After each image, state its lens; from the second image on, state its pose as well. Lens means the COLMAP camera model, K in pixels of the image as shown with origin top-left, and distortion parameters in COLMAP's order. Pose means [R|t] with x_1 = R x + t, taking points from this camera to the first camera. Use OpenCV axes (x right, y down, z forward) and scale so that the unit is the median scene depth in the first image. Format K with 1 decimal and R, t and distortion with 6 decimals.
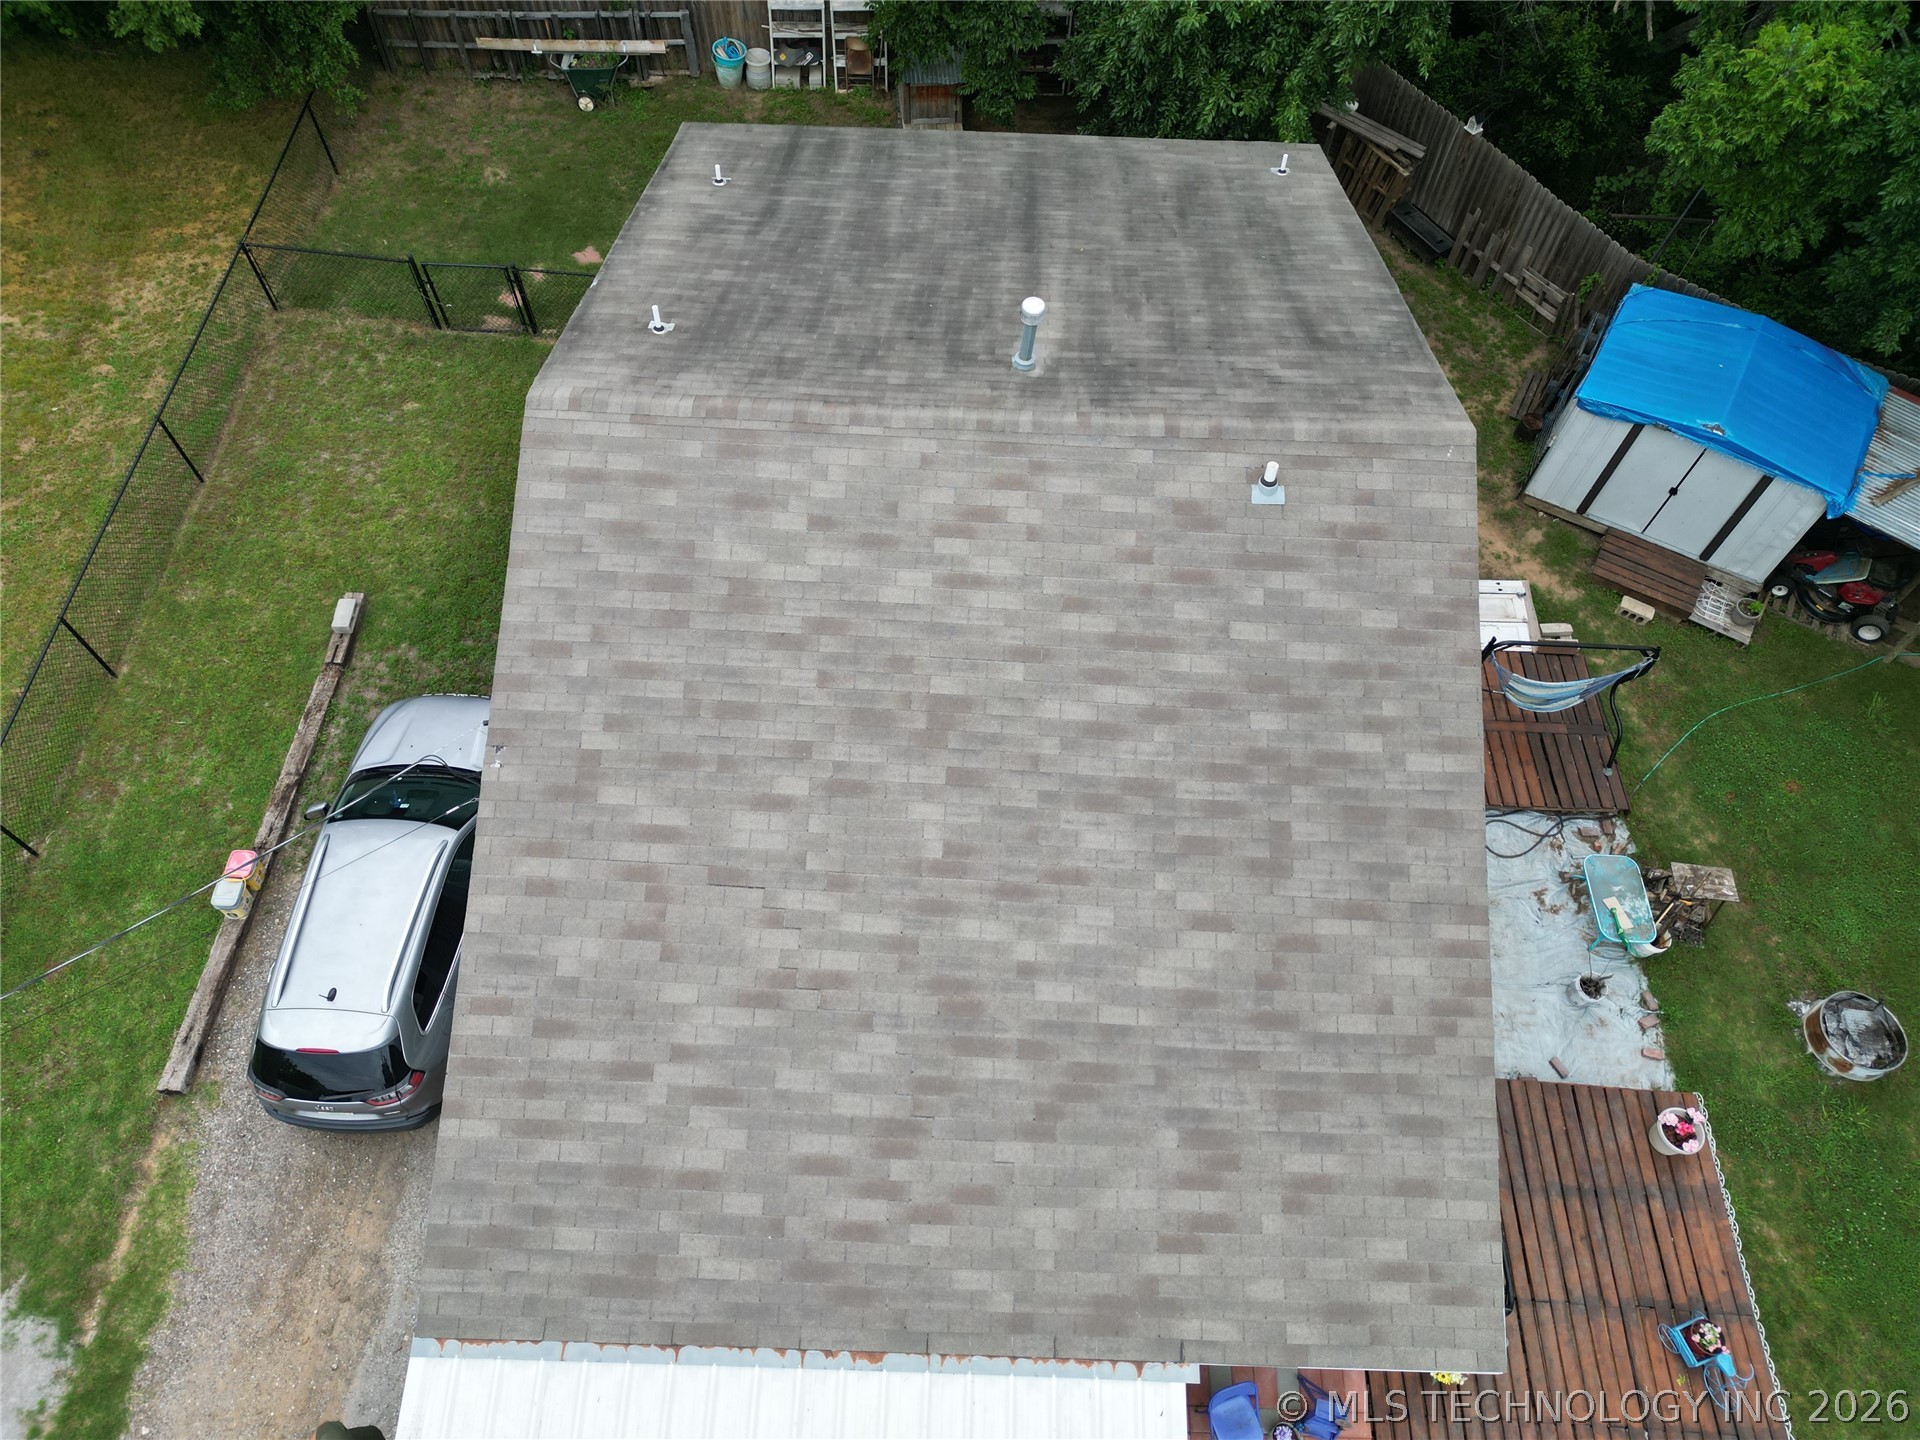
lens RADIAL K [[1344.1, 0, 958.0], [0, 1344.1, 718.6], [0, 0, 1]] dist [0.059396, -0.045706]
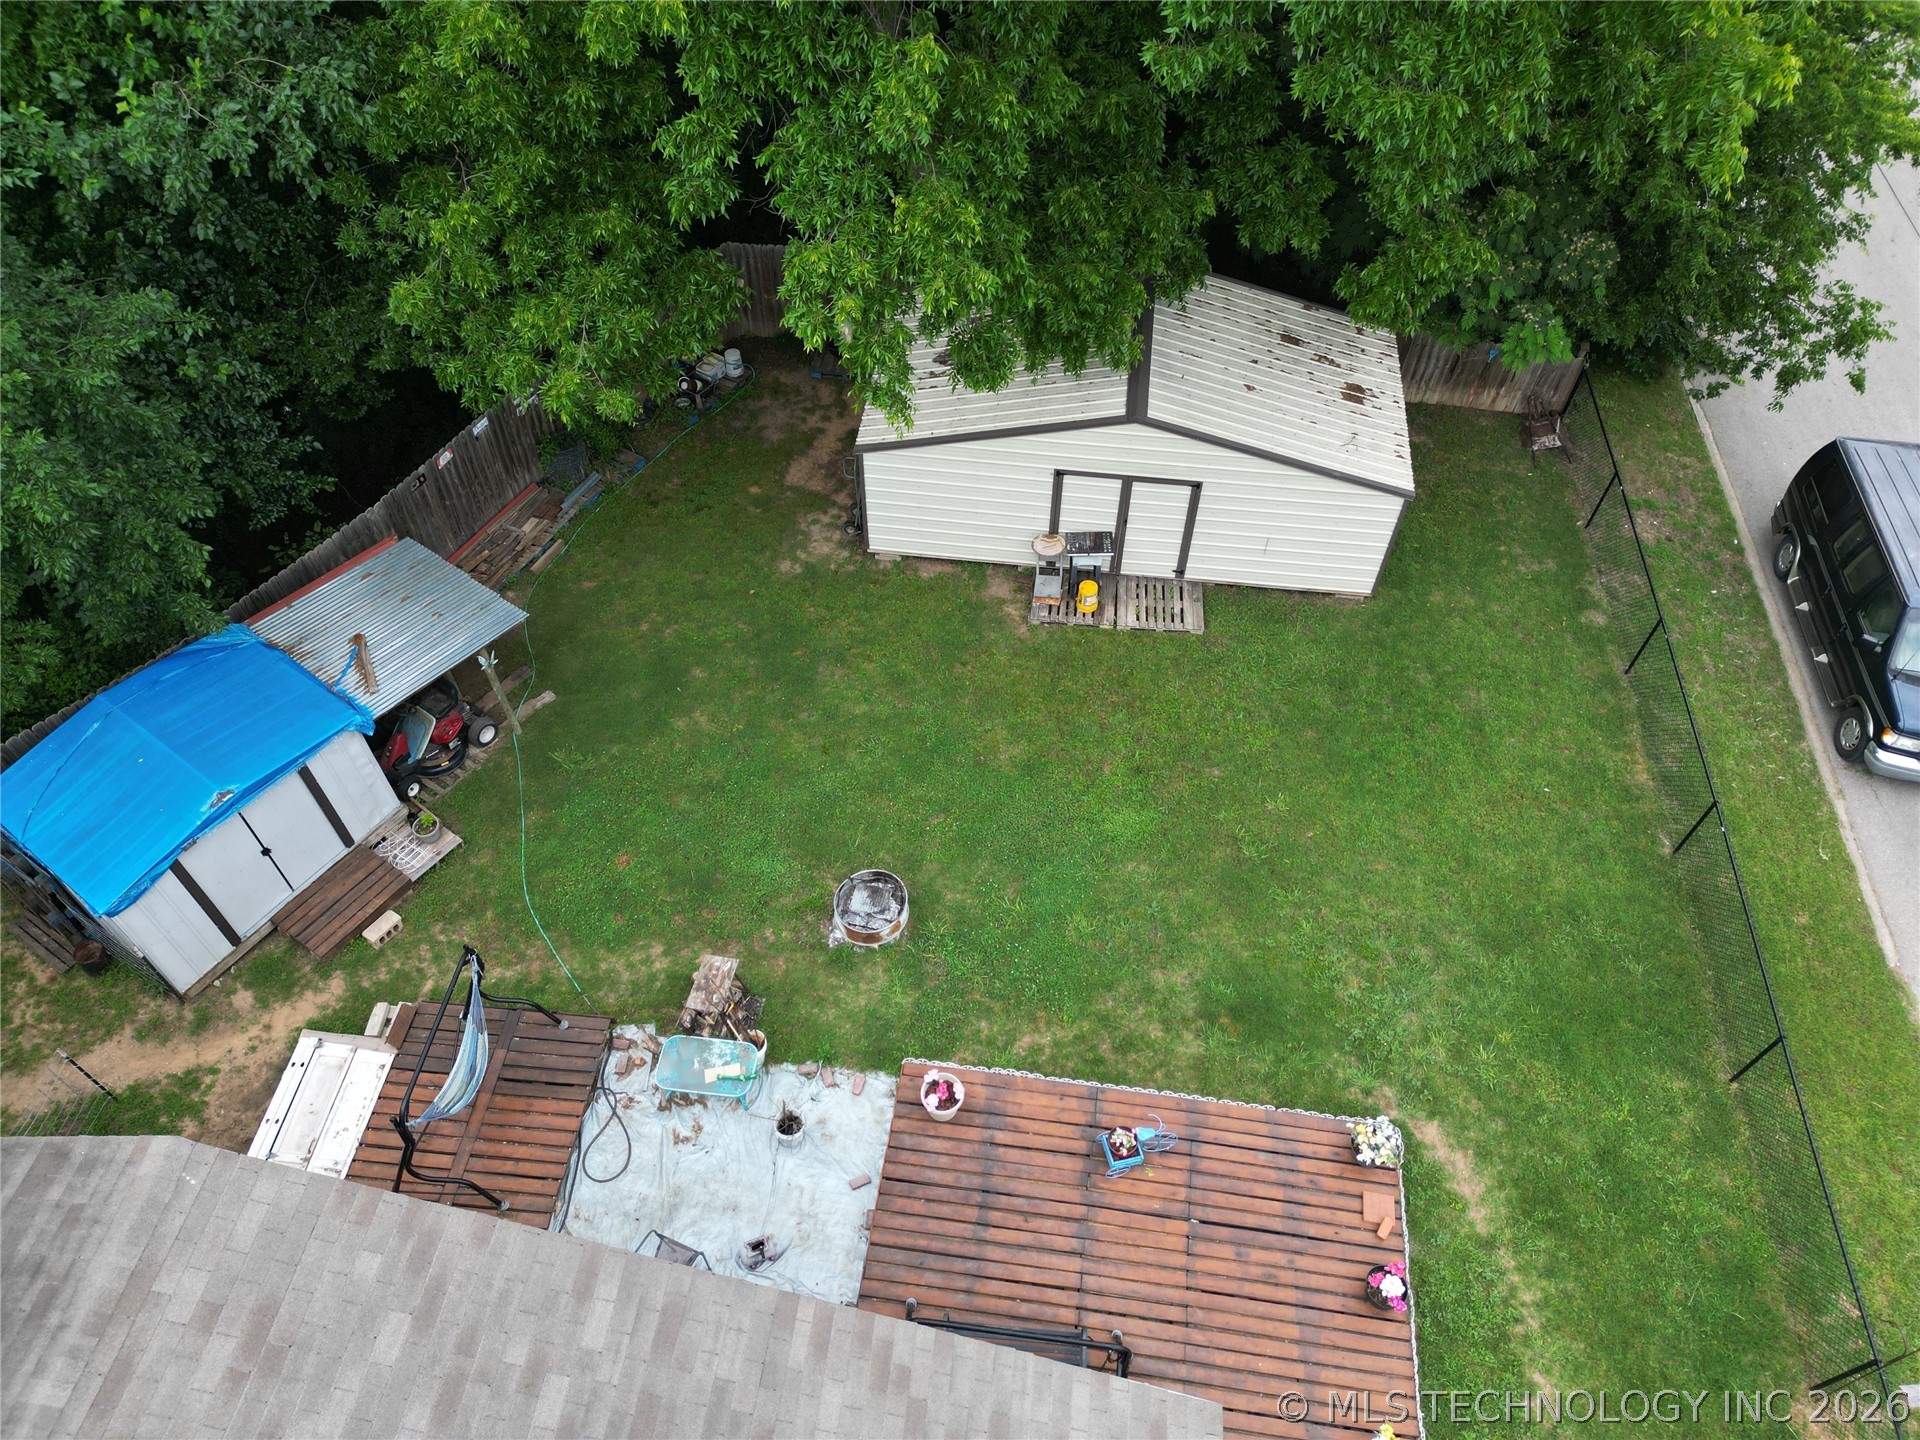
lens RADIAL K [[1344.1, 0, 958.2], [0, 1344.1, 721.4], [0, 0, 1]] dist [0.059396, -0.045706]
pose [[0.102254, -0.795366, 0.597442, 0.139284], [0.848032, 0.383643, 0.365595, -0.182545], [-0.519987, 0.469266, 0.713725, 0.116458]]
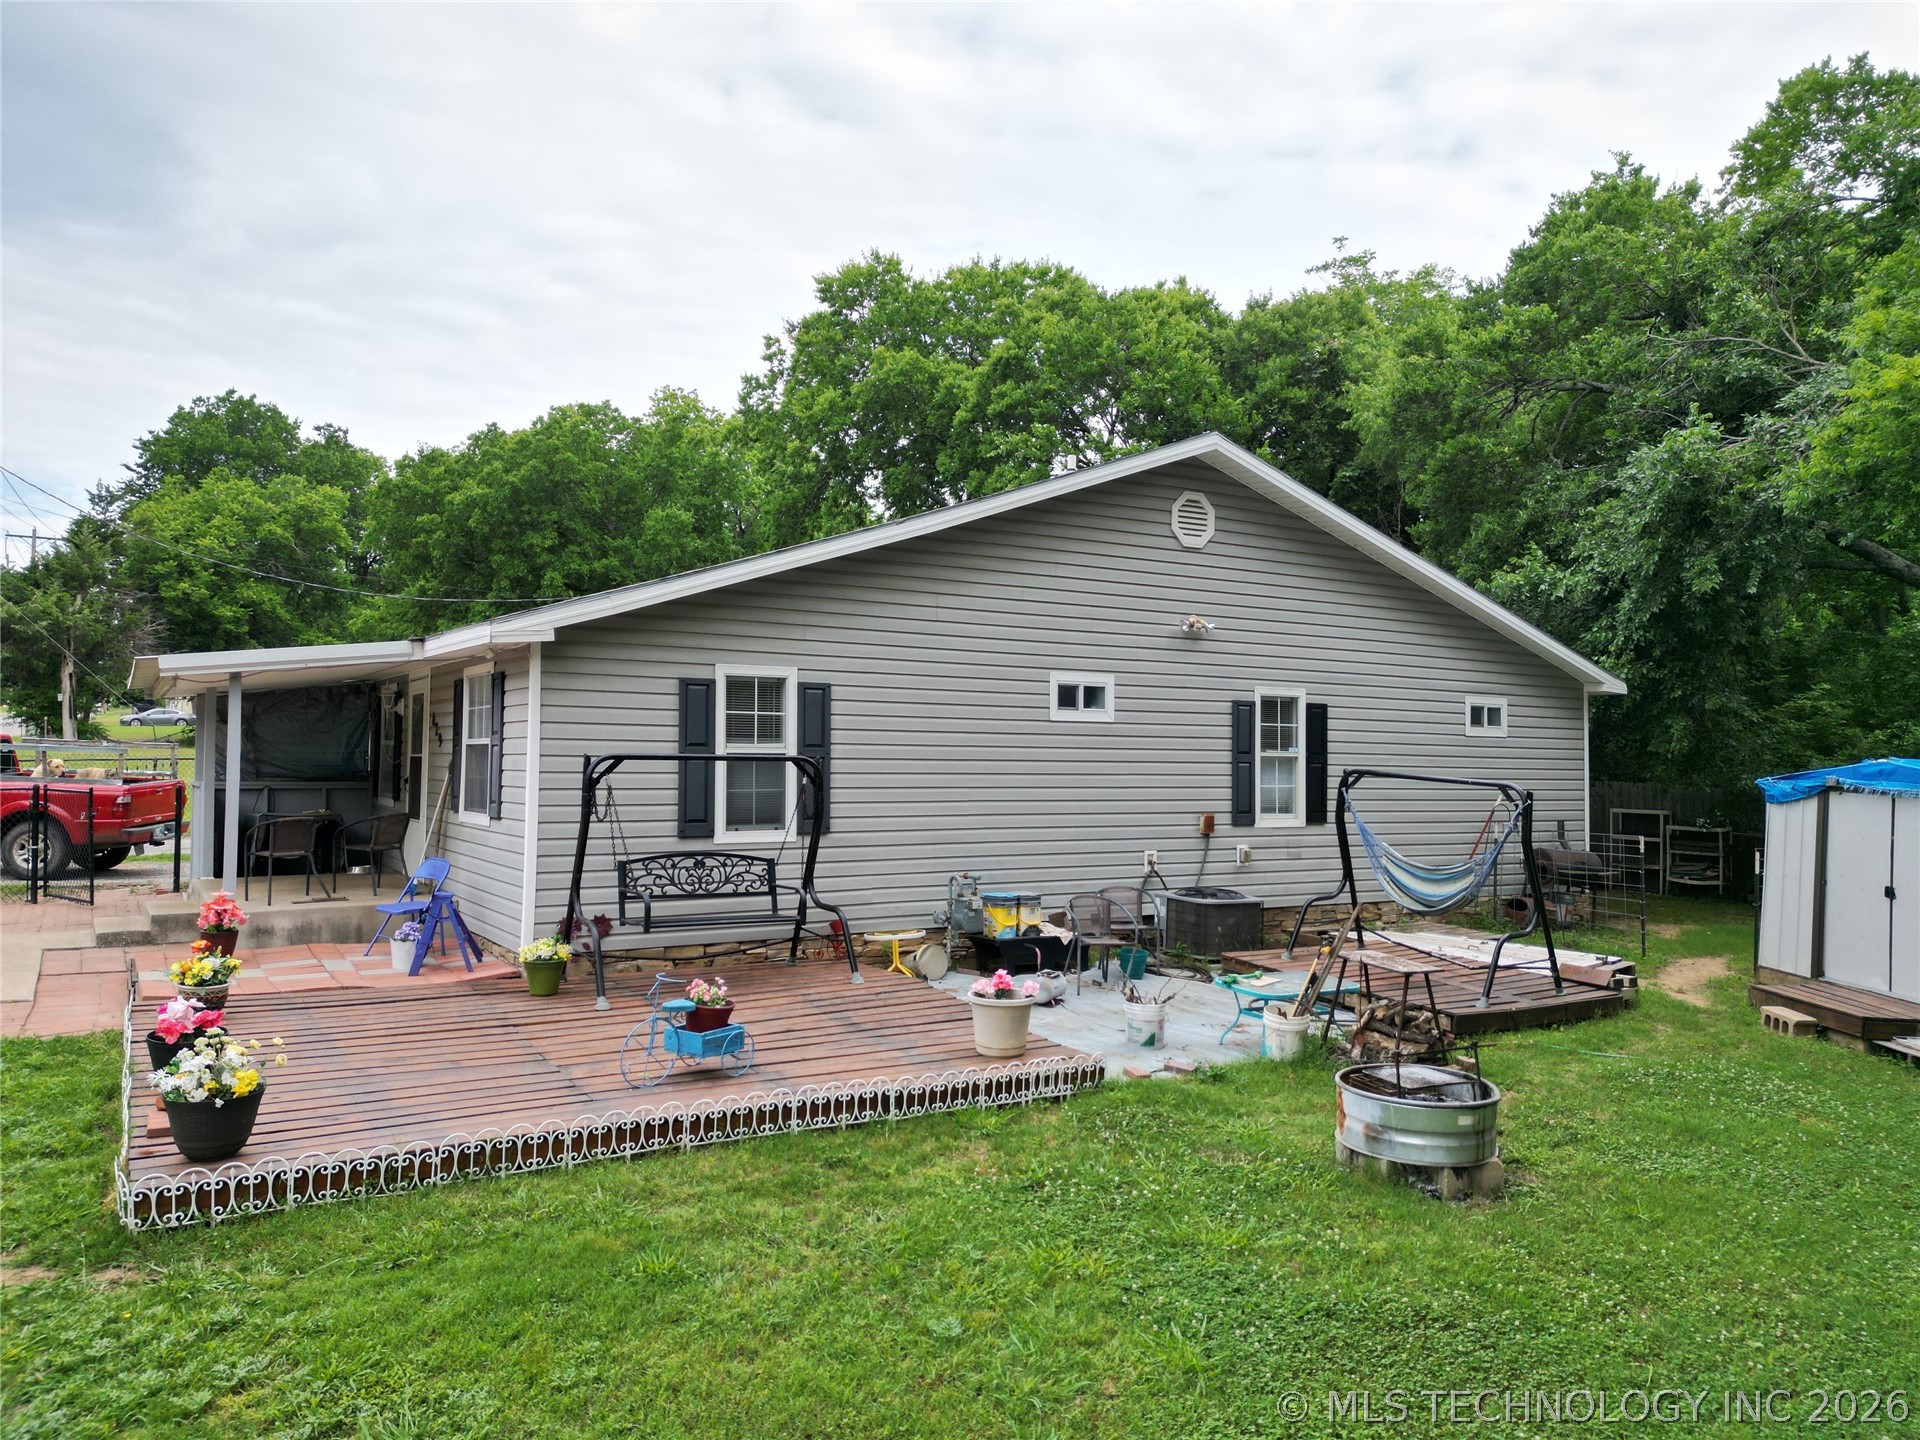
lens RADIAL K [[1344.1, 0, 958.8], [0, 1344.1, 711.4], [0, 0, 1]] dist [0.059396, -0.045706]
pose [[0.556893, -0.044480, -0.829392, 1.077865], [-0.707788, 0.497122, -0.501903, 0.581423], [0.434633, 0.866540, 0.245361, 0.726629]]
